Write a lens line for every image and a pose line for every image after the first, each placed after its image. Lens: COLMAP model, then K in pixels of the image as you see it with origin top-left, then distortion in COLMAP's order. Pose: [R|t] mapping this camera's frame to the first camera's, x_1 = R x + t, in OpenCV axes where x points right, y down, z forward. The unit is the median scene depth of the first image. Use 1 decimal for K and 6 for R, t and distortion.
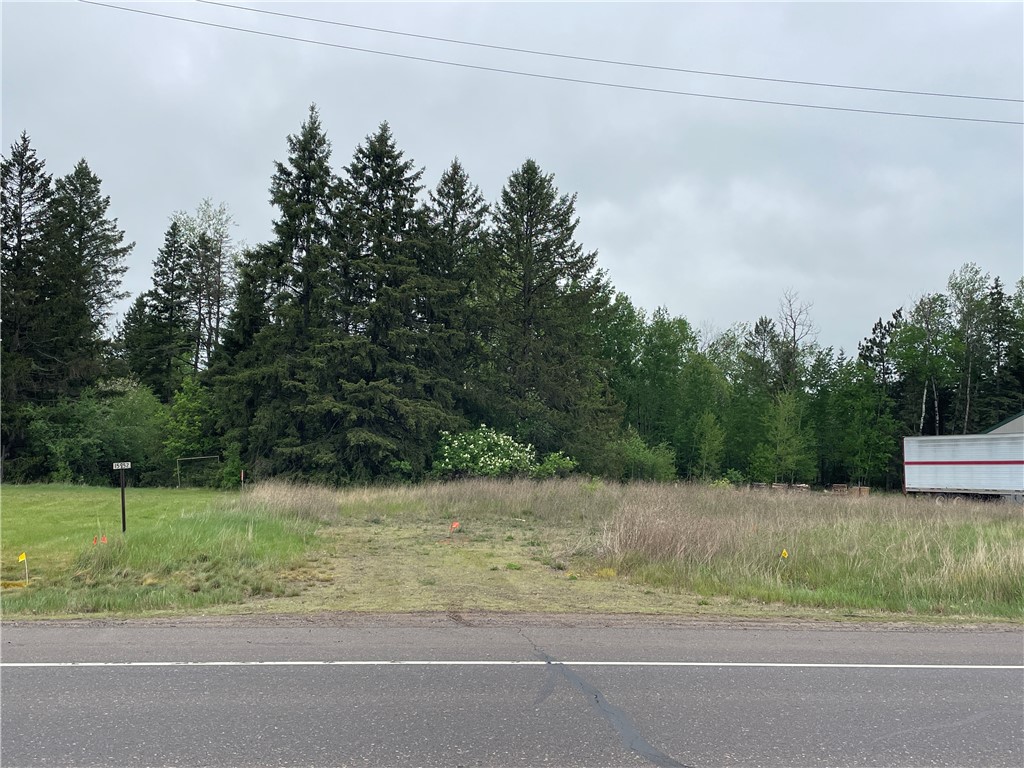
lens RADIAL K [[1019.0, 0, 512.0], [0, 1019.0, 384.0], [0, 0, 1]] dist [0.059681, -0.369476]
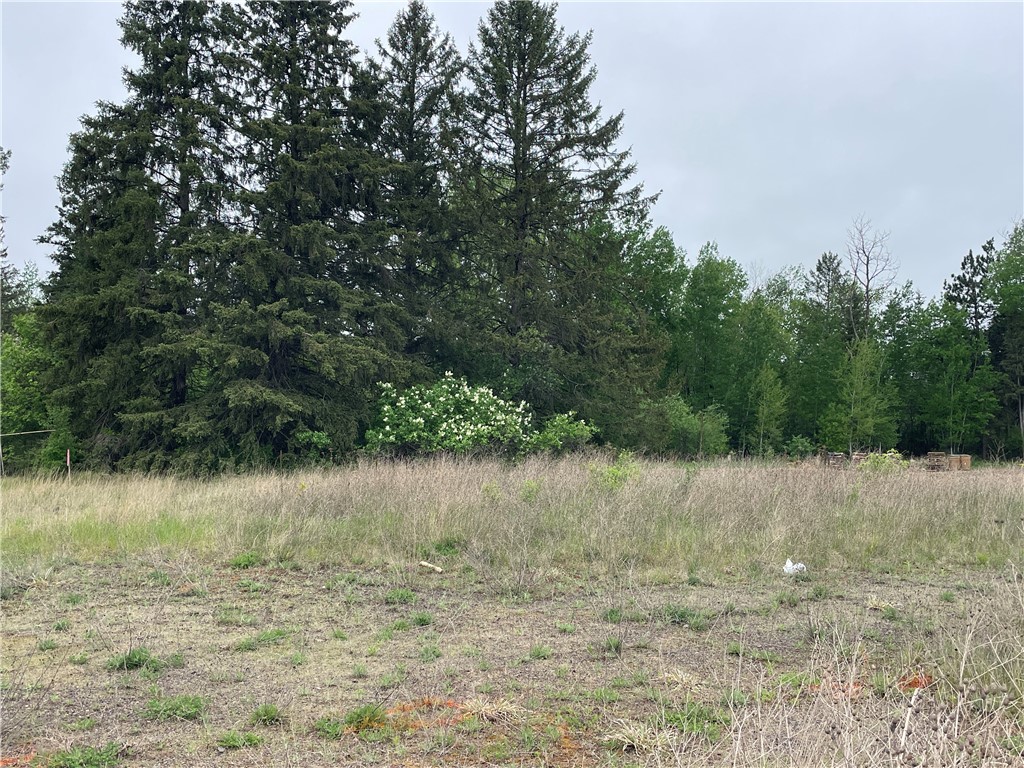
lens RADIAL K [[1019.0, 0, 512.0], [0, 1019.0, 384.0], [0, 0, 1]] dist [0.059681, -0.369476]
pose [[0.999271, -0.020715, -0.032083, 0.028567], [0.021543, 0.999438, 0.025667, 0.028373], [0.031533, -0.026339, 0.999156, 0.322921]]
